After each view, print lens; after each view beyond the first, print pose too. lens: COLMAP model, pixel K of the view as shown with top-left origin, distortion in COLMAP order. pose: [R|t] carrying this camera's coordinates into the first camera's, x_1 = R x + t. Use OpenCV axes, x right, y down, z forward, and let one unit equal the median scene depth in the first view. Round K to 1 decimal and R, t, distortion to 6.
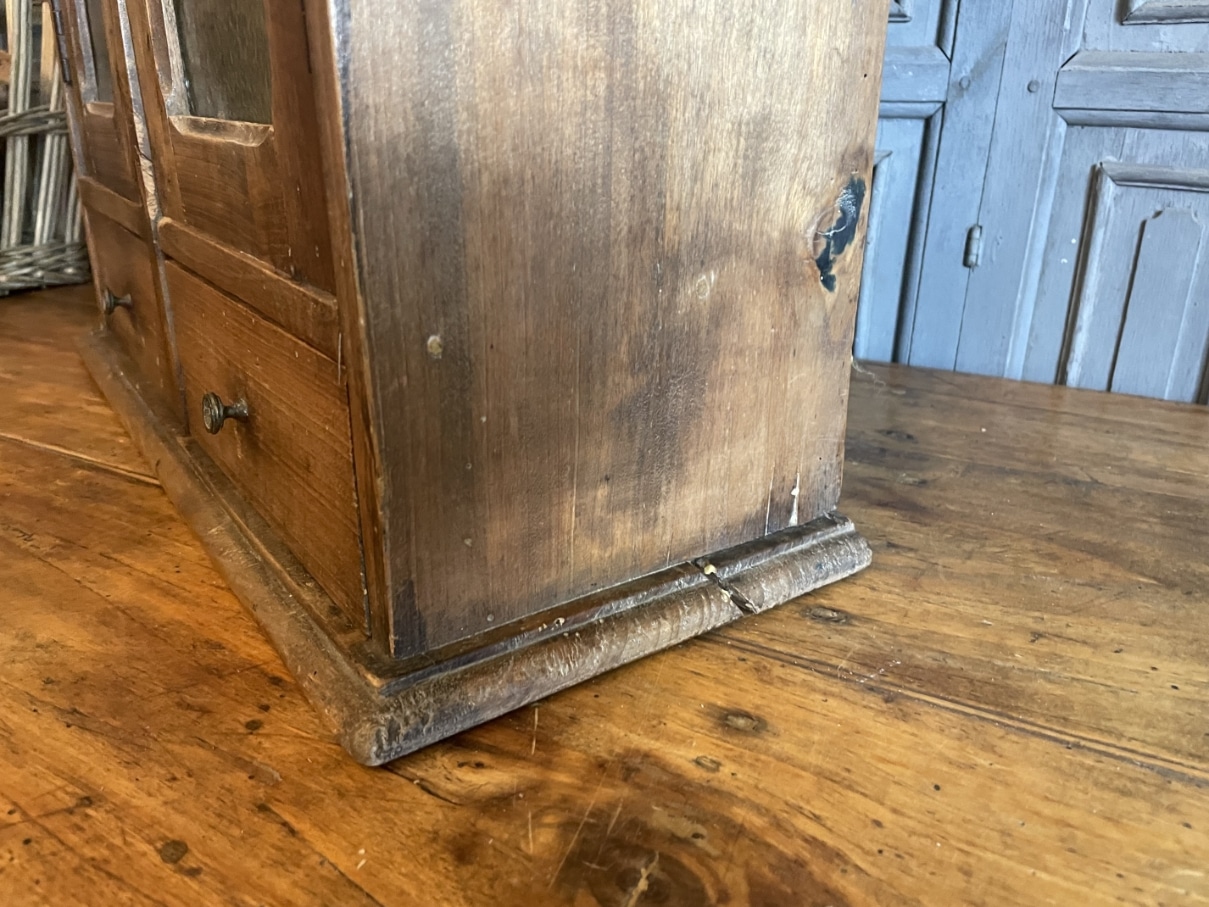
lens RADIAL K [[917.0, 0, 599.9], [0, 917.0, 454.9], [0, 0, 1]] dist [0.073674, -0.108741]
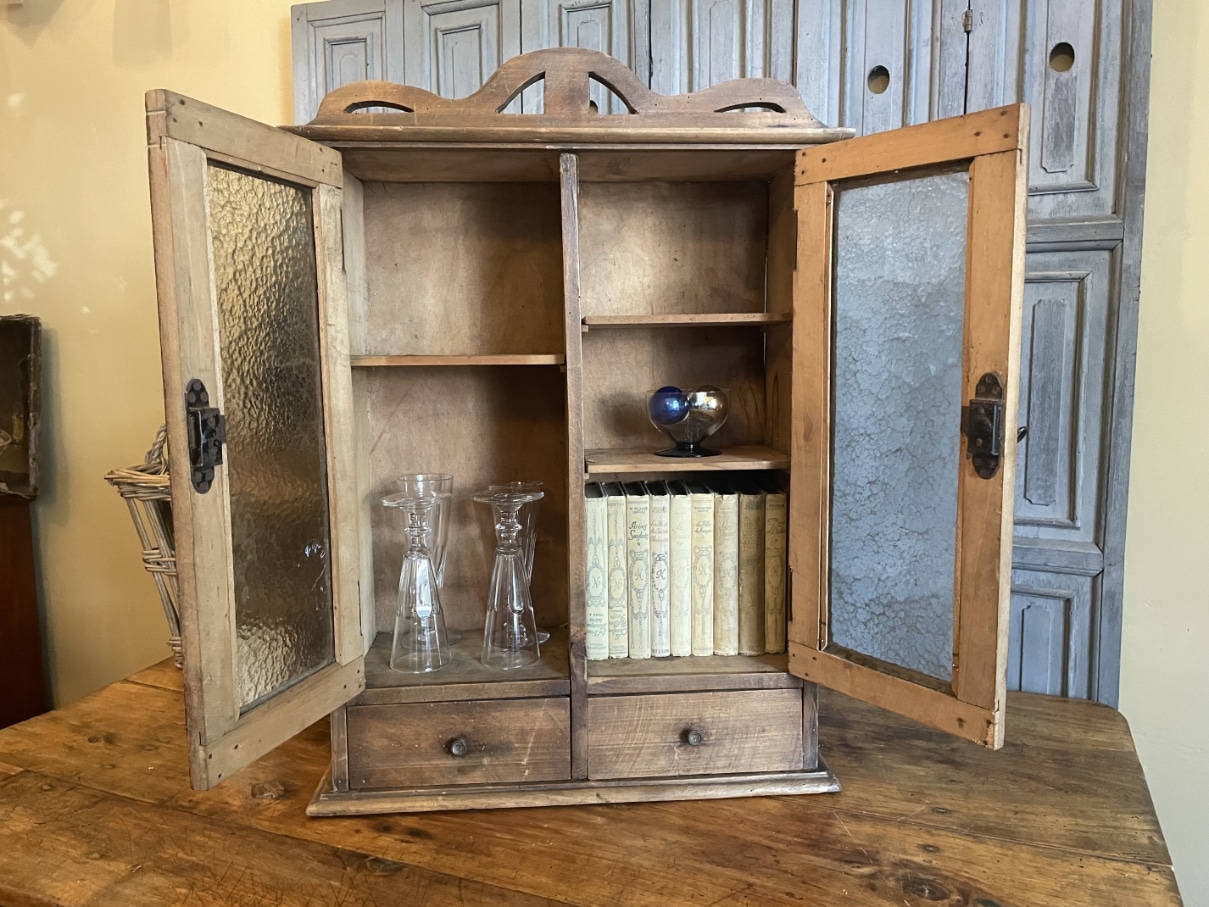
lens RADIAL K [[917.0, 0, 599.9], [0, 917.0, 454.9], [0, 0, 1]] dist [0.073674, -0.108741]
pose [[0.994271, -0.037918, 0.099938, -1.045270], [0.060592, 0.970171, -0.234728, -0.277553], [-0.088056, 0.239439, 0.966910, -1.906749]]
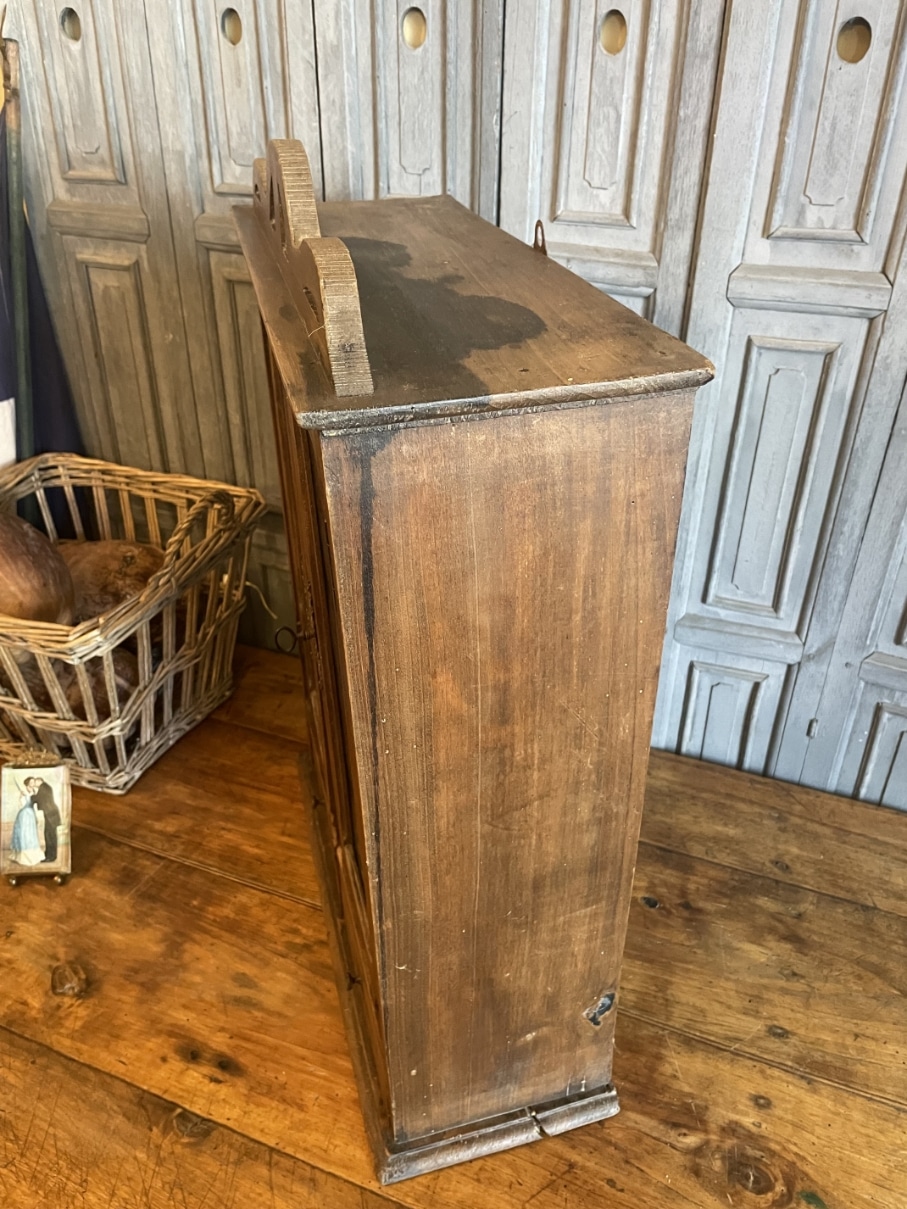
lens RADIAL K [[917.0, 0, 458.8], [0, 917.0, 609.9], [0, 0, 1]] dist [0.073674, -0.108741]
pose [[0.993909, -0.068247, 0.086529, -0.835464], [0.049906, 0.978781, 0.198737, -1.640752], [-0.098257, -0.193208, 0.976225, -1.291527]]
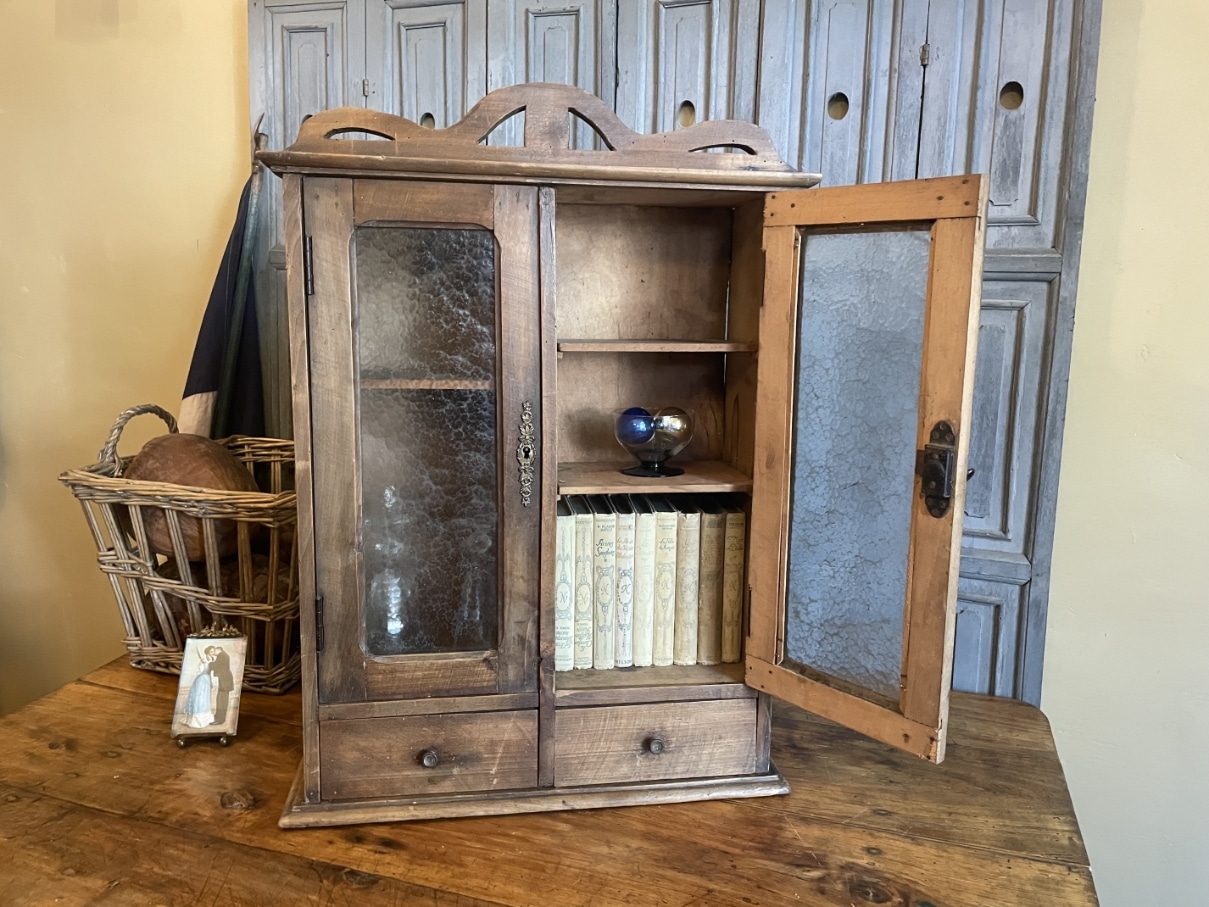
lens RADIAL K [[913.7, 0, 604.0], [0, 913.7, 449.8], [0, 0, 1]] dist [0.086419, -0.128200]
pose [[0.984359, -0.026355, 0.174194, -1.170441], [0.060420, 0.979284, -0.193268, -0.464857], [-0.165492, 0.200770, 0.965559, -2.030787]]
